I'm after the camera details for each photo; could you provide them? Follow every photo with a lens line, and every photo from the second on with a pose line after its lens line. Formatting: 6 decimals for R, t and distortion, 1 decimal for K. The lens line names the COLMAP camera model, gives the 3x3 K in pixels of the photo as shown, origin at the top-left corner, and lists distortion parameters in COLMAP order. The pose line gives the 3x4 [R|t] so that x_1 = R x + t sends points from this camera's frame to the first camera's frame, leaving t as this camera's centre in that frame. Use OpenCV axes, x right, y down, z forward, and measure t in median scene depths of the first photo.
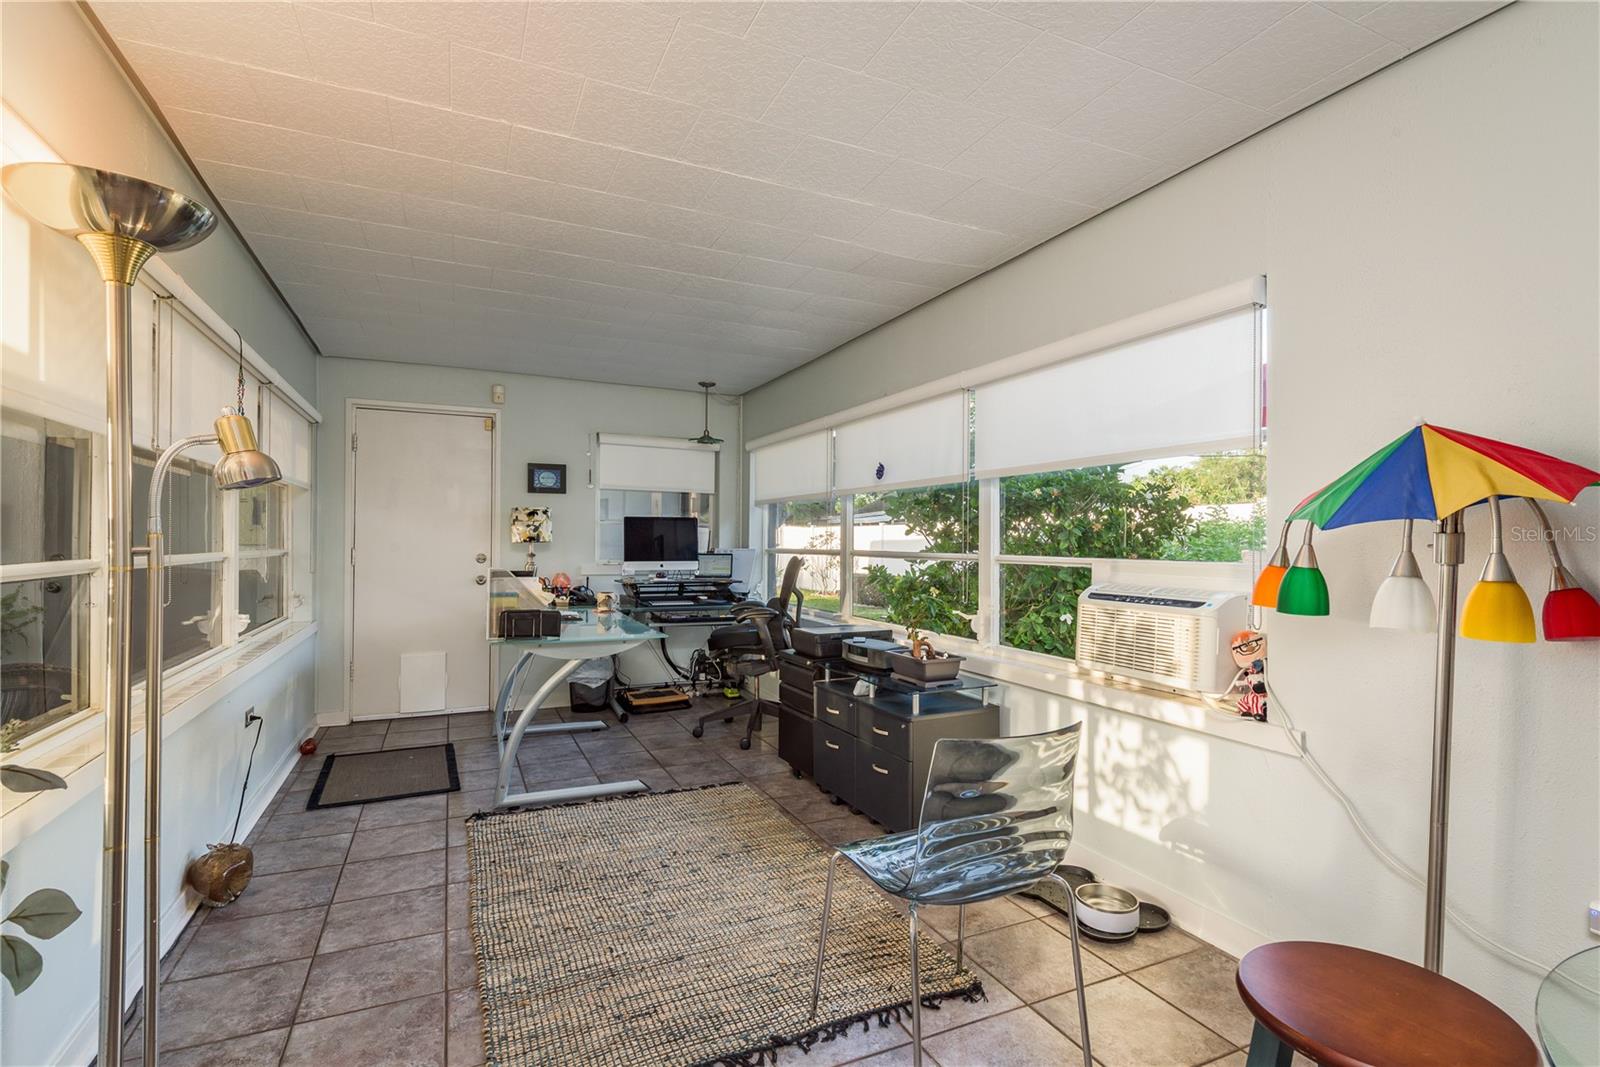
lens RADIAL K [[742.3, 0, 796.2], [0, 742.3, 538.4], [0, 0, 1]] dist [0.014476, -0.003433]
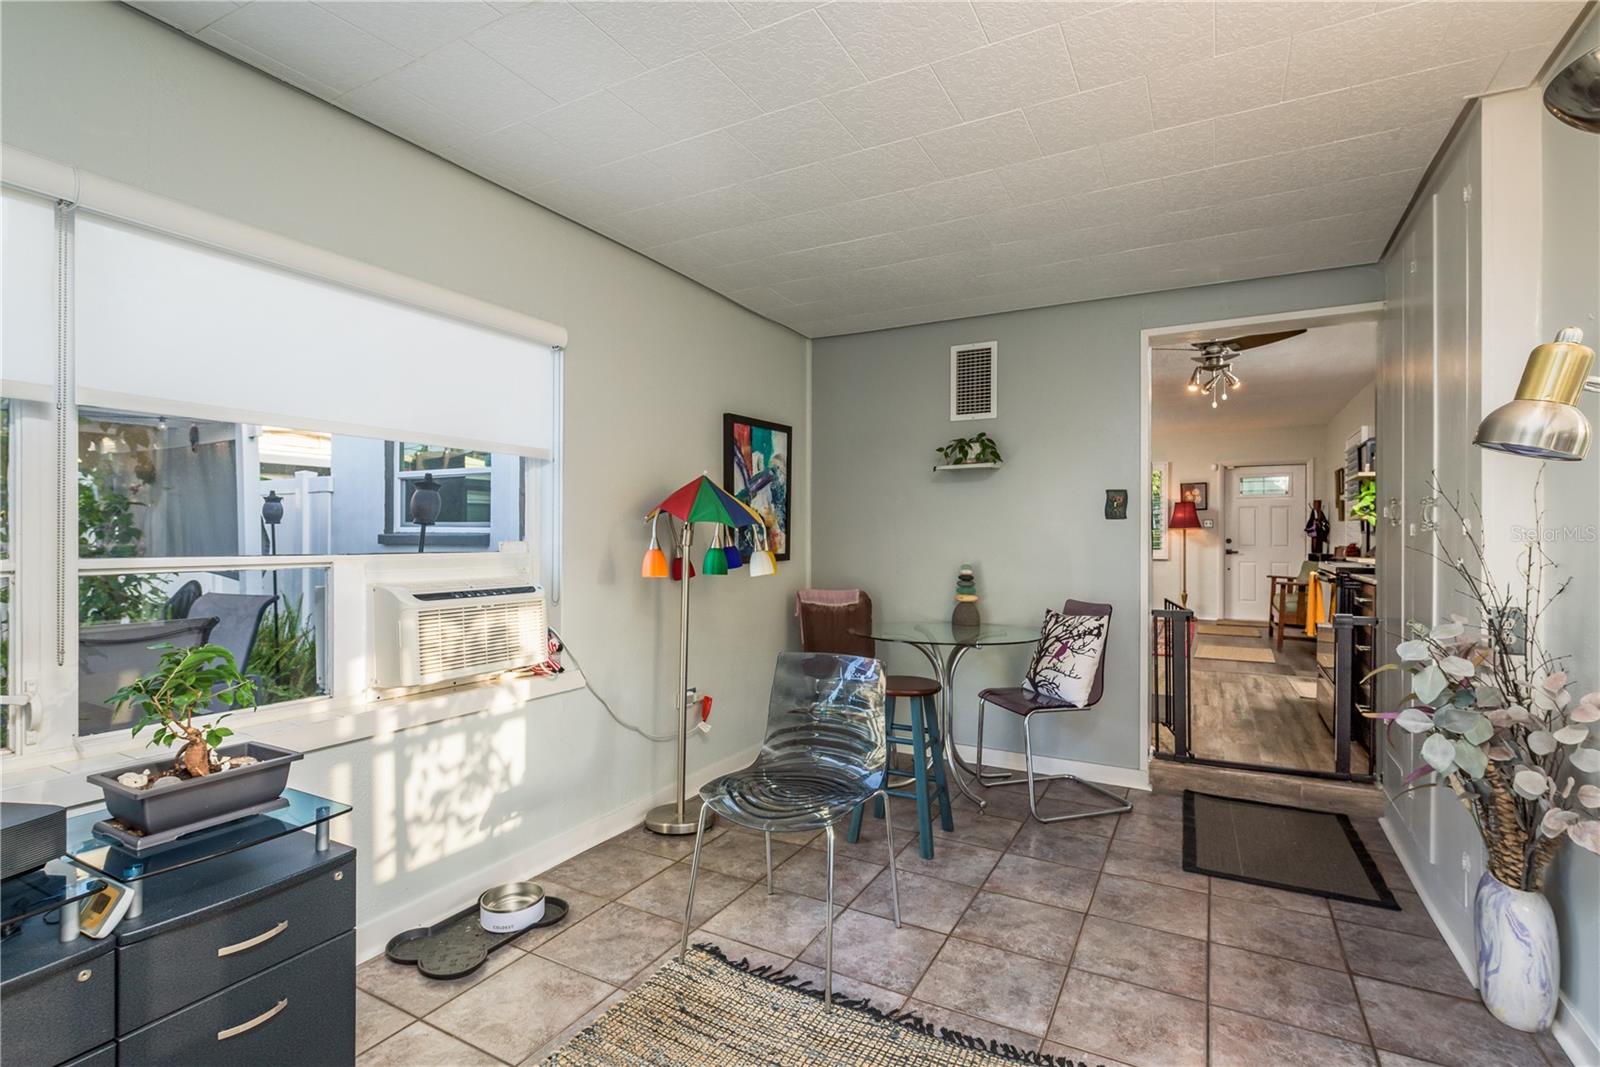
lens RADIAL K [[742.3, 0, 807.5], [0, 742.3, 534.5], [0, 0, 1]] dist [0.014476, -0.003433]
pose [[-0.601427, -0.000475, 0.798928, -0.284679], [-0.003601, 0.999991, -0.002116, -0.005360], [-0.798920, -0.004150, -0.601423, 0.598099]]
